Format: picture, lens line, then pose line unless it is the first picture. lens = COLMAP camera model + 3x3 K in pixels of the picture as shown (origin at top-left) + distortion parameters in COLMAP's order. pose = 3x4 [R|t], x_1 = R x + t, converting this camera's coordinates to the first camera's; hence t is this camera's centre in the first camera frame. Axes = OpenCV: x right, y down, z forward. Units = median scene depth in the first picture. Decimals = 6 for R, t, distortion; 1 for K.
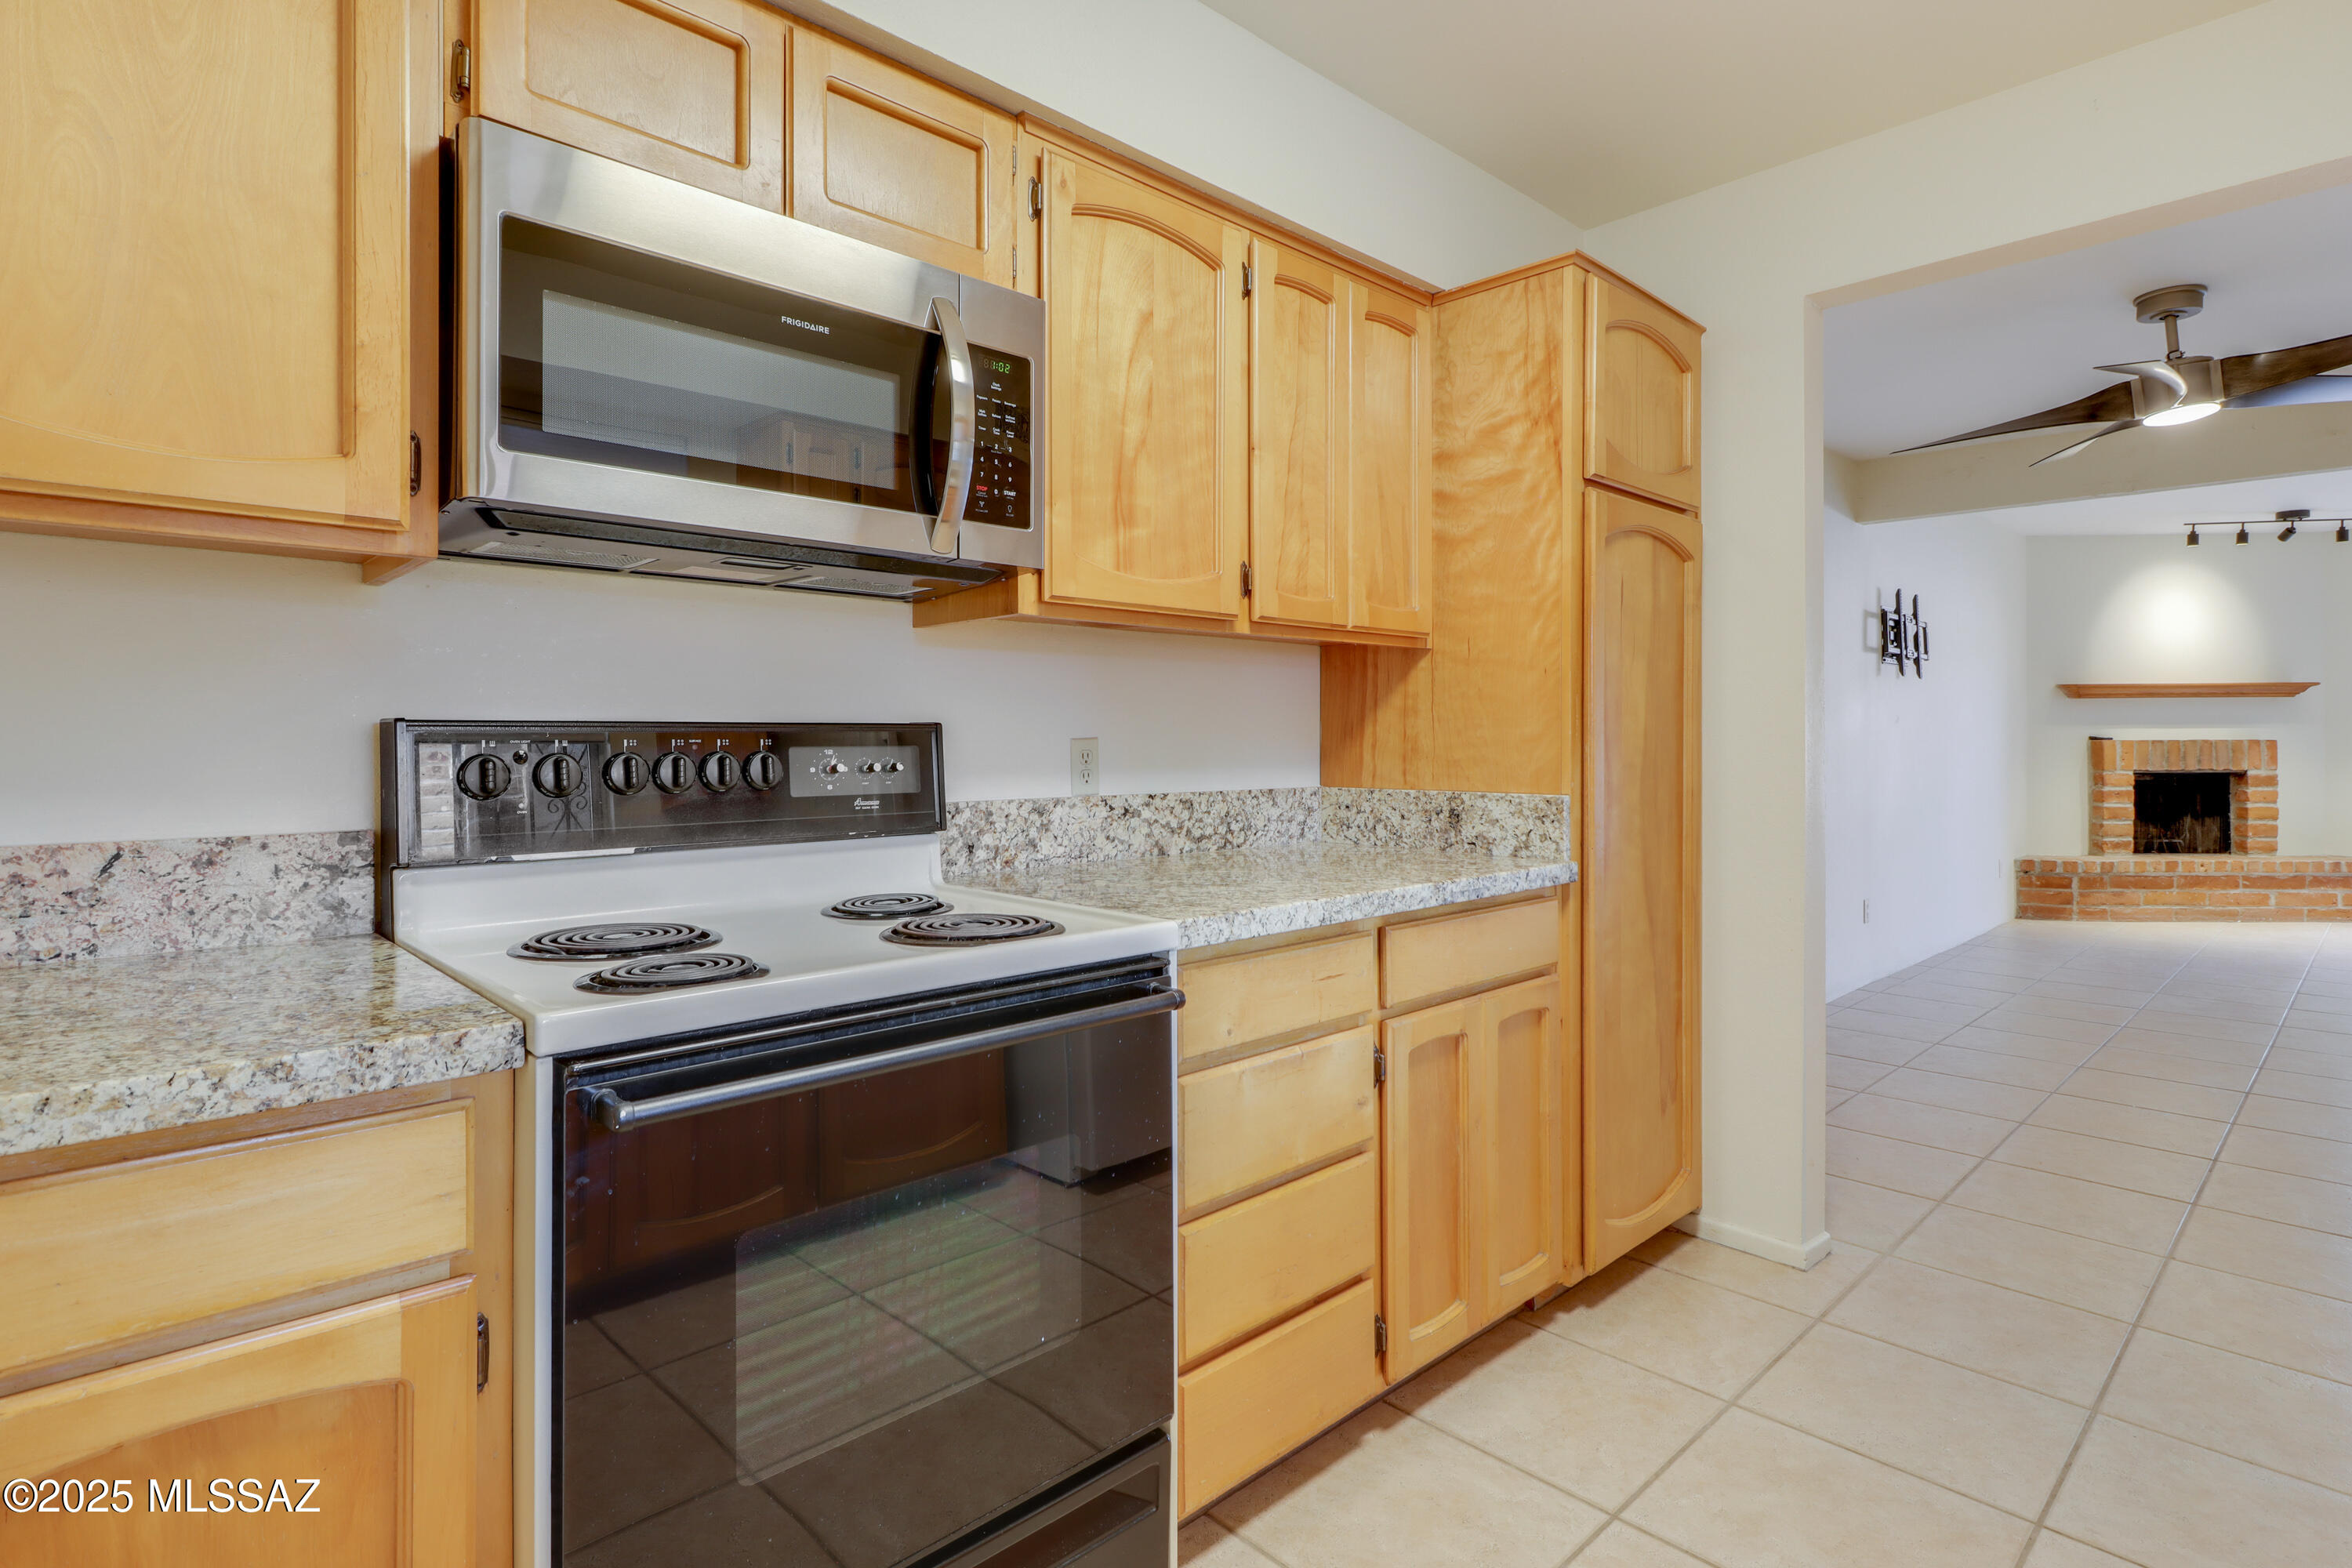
lens RADIAL K [[1207.0, 0, 1162.2], [0, 1207.0, 750.7], [0, 0, 1]] dist [0.002024, -0.000227]
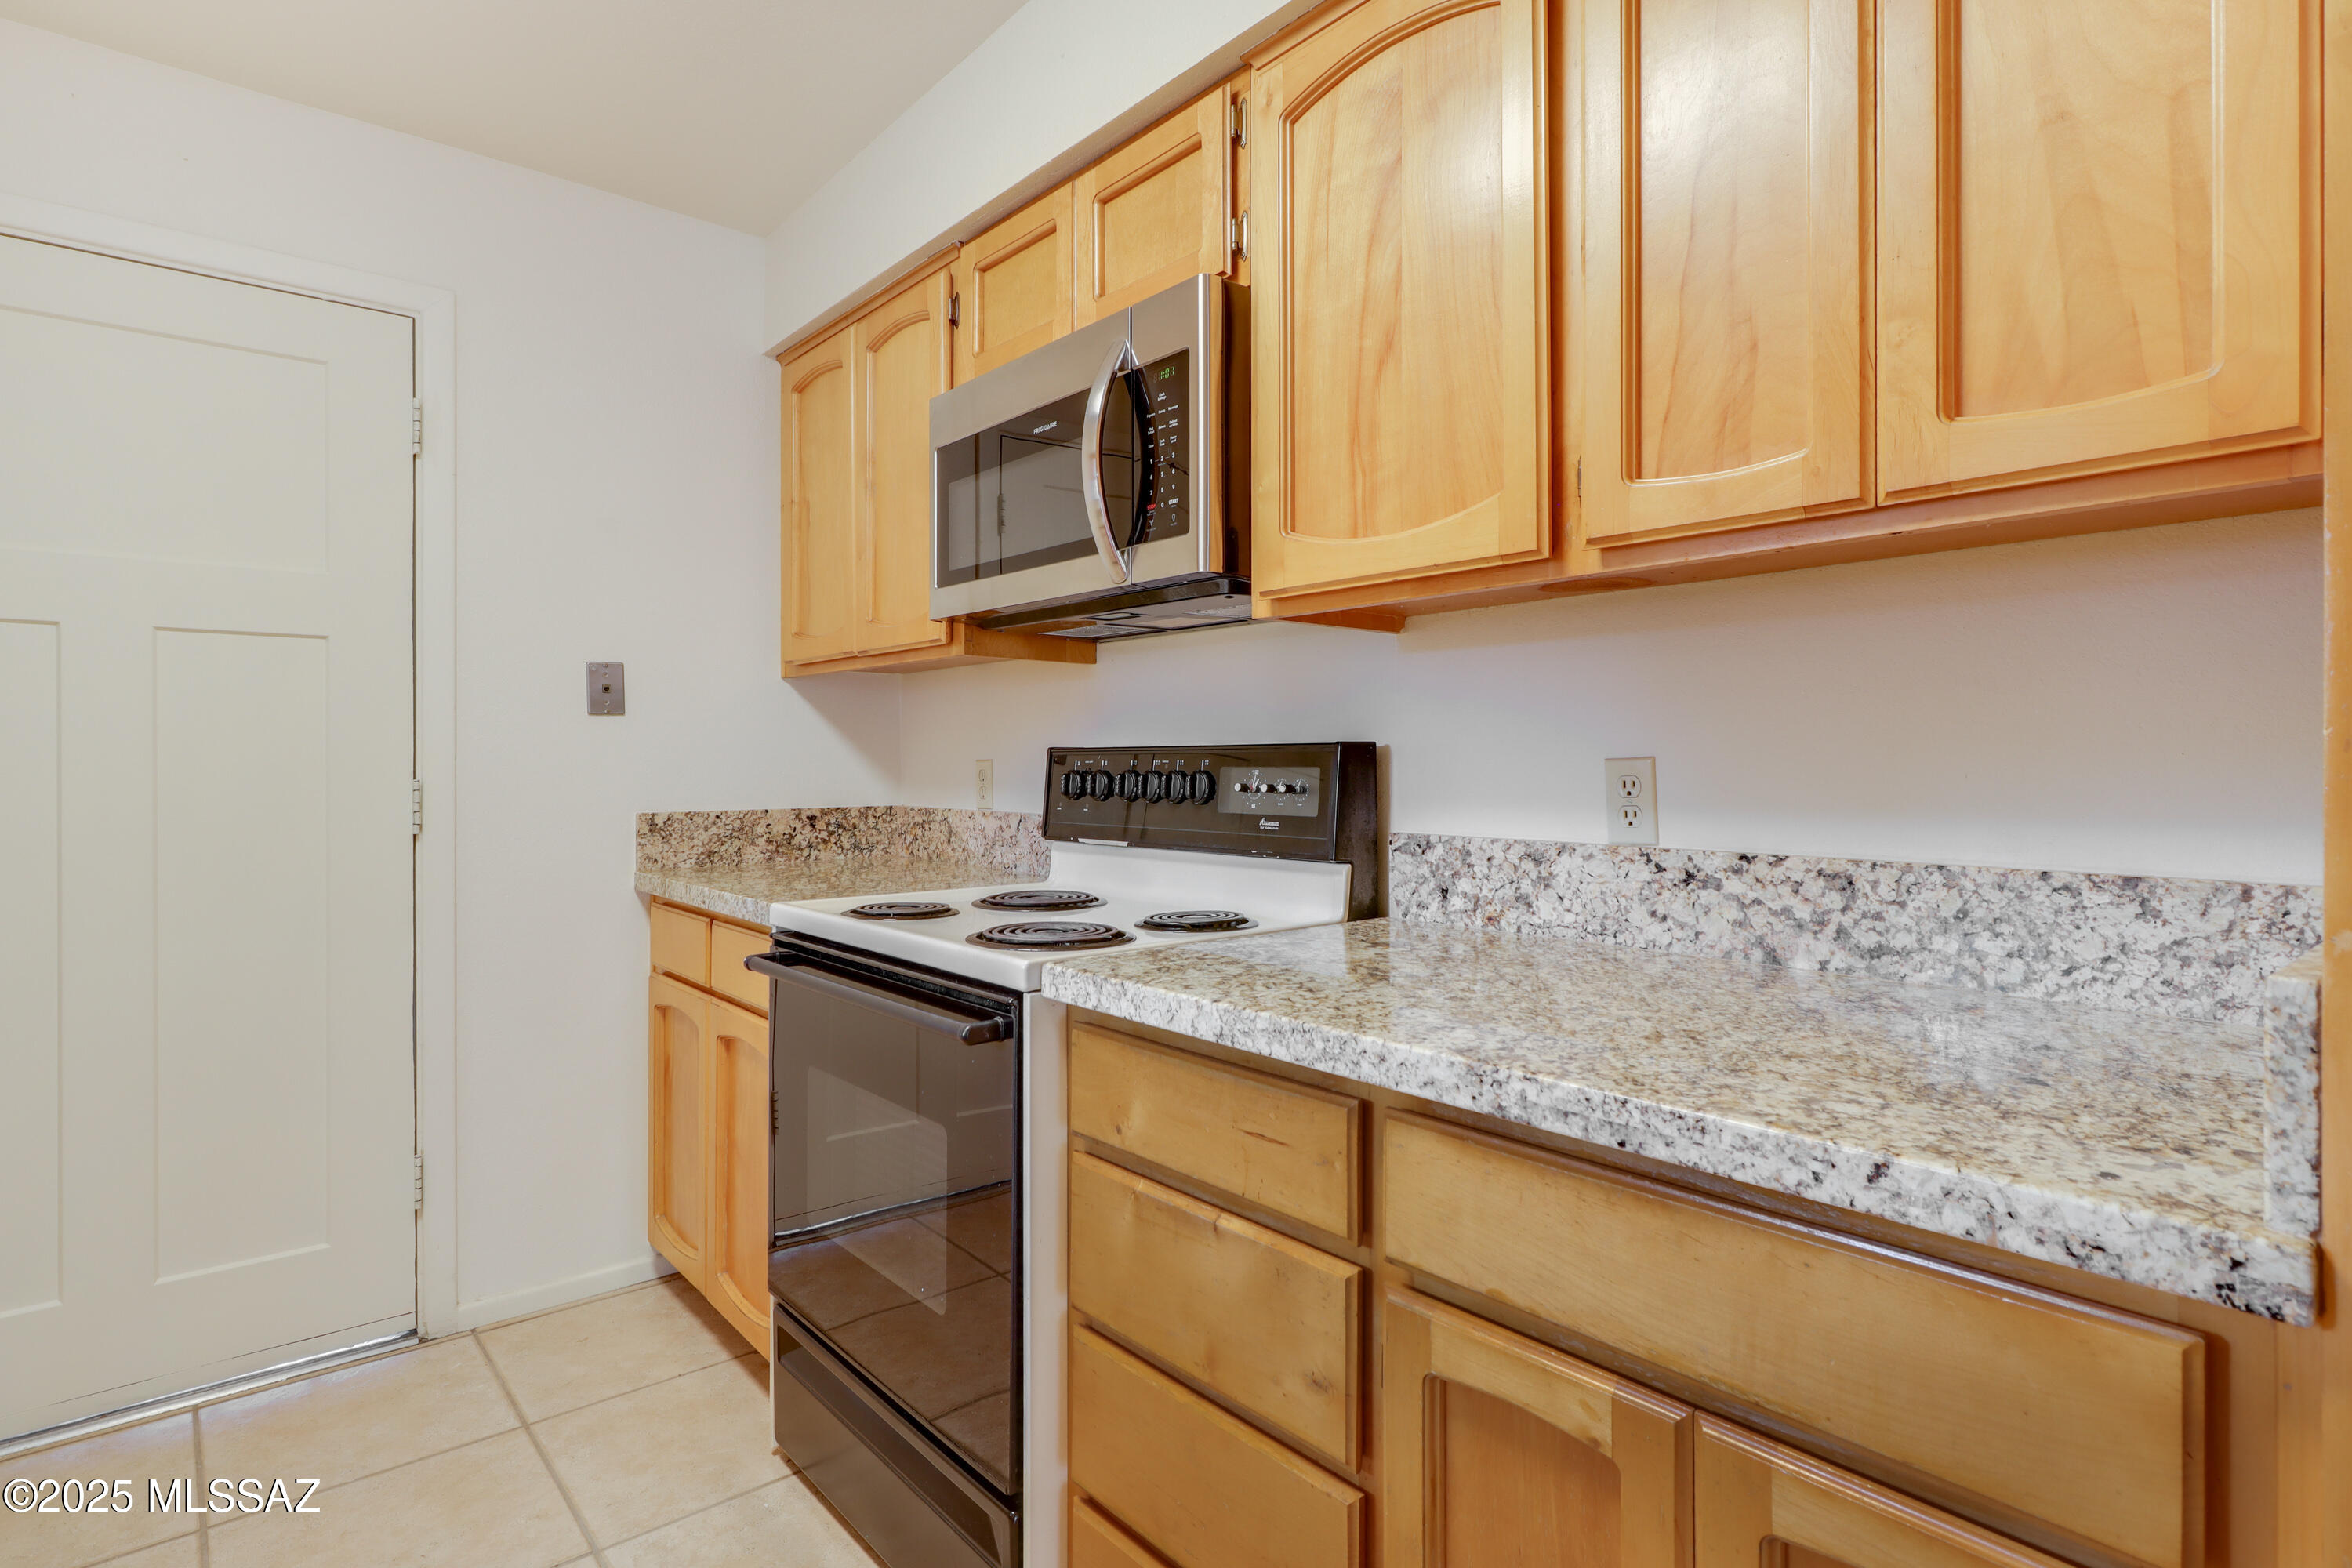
lens RADIAL K [[1207.0, 0, 1162.2], [0, 1207.0, 750.7], [0, 0, 1]] dist [0.002024, -0.000227]
pose [[-0.062393, -0.008092, -0.998019, 0.643561], [-0.010257, 0.999920, -0.007466, -0.007101], [0.997999, 0.009771, -0.062471, 0.823649]]
